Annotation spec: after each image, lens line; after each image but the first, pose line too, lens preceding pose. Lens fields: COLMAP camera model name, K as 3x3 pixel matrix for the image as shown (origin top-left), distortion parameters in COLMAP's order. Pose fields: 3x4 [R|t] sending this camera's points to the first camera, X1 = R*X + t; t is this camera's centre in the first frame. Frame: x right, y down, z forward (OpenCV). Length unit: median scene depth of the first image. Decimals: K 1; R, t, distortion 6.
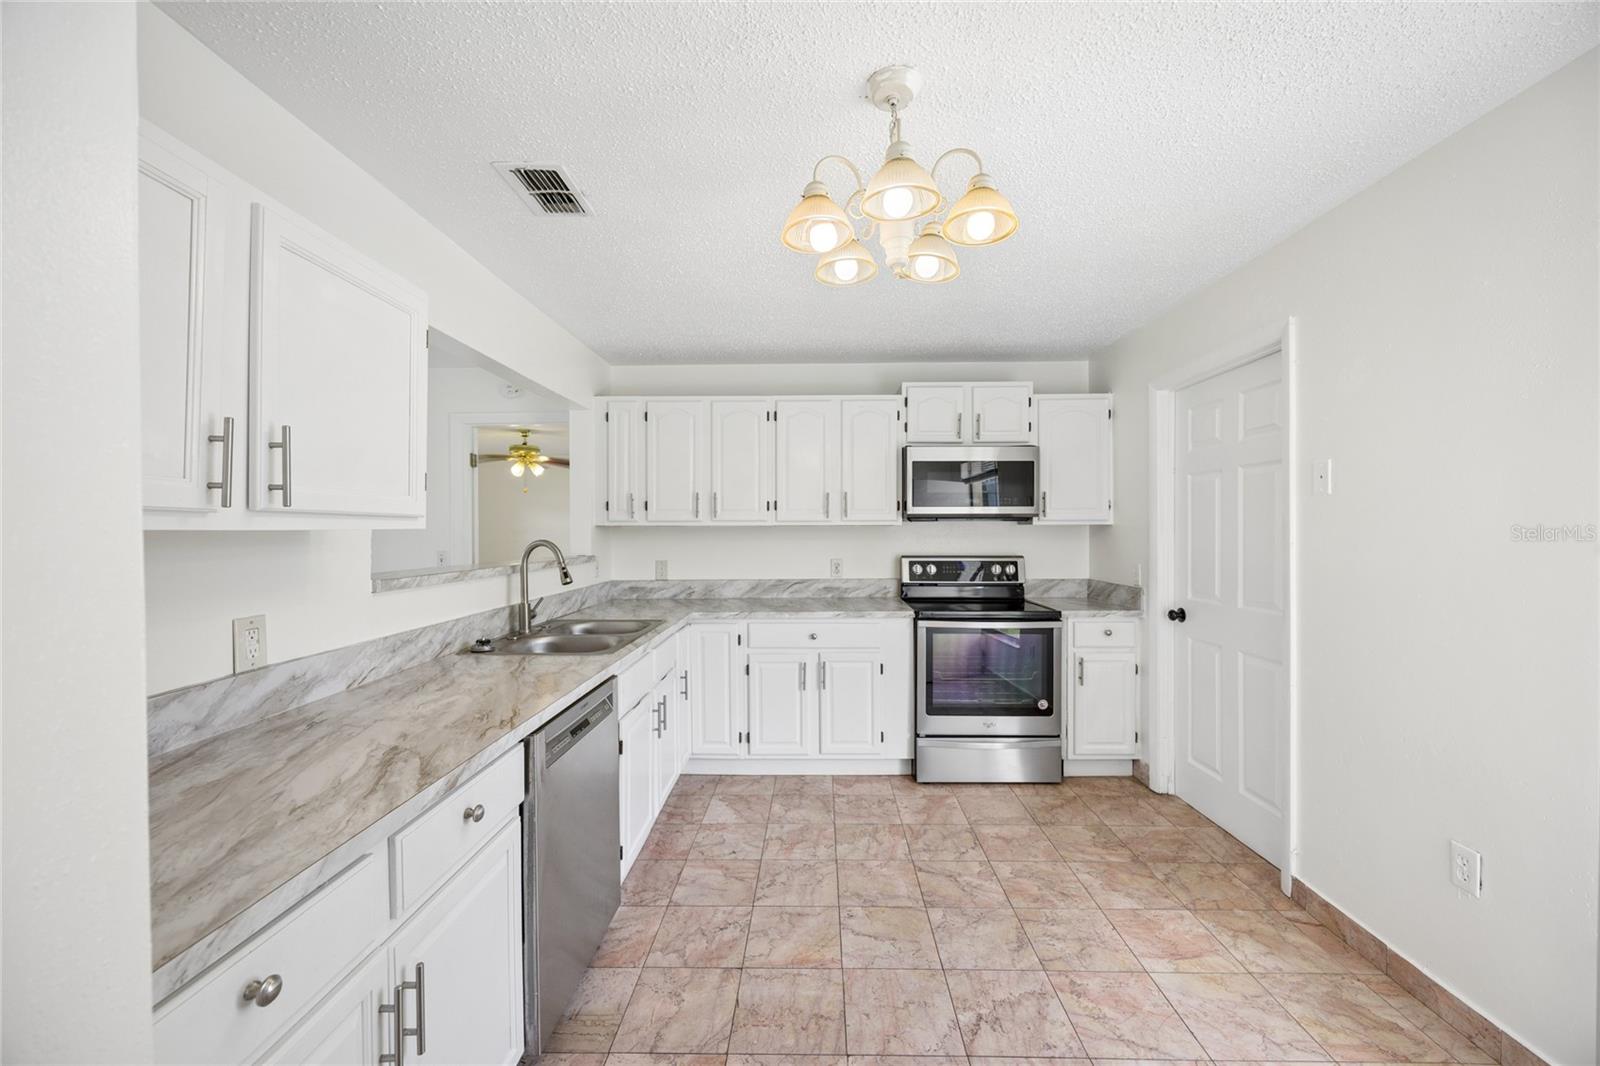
lens RADIAL K [[611.5, 0, 799.6], [0, 611.5, 536.5], [0, 0, 1]] dist [-0.000462, -0.000392]
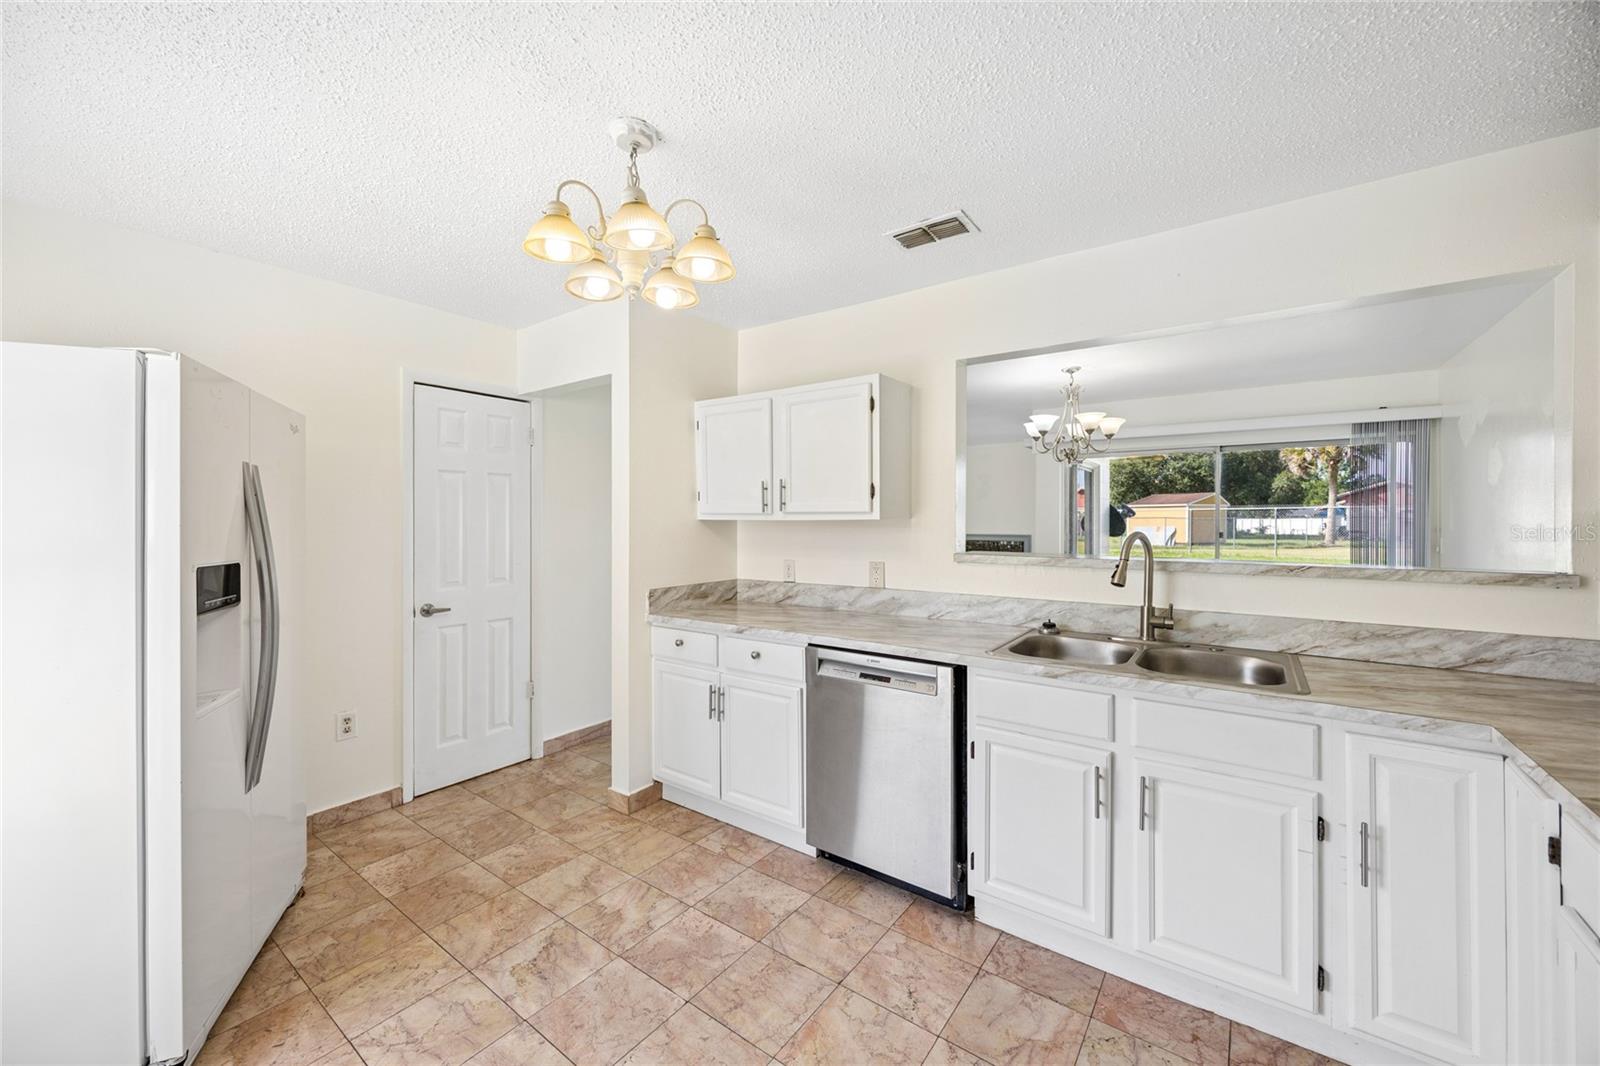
lens RADIAL K [[620.9, 0, 804.3], [0, 620.9, 517.5], [0, 0, 1]] dist [-0.002598, -0.000140]
pose [[-0.569017, 0.002147, -0.822323, 0.767633], [-0.002988, 0.999985, 0.004679, -0.023005], [0.822320, 0.005120, -0.569002, 1.585201]]
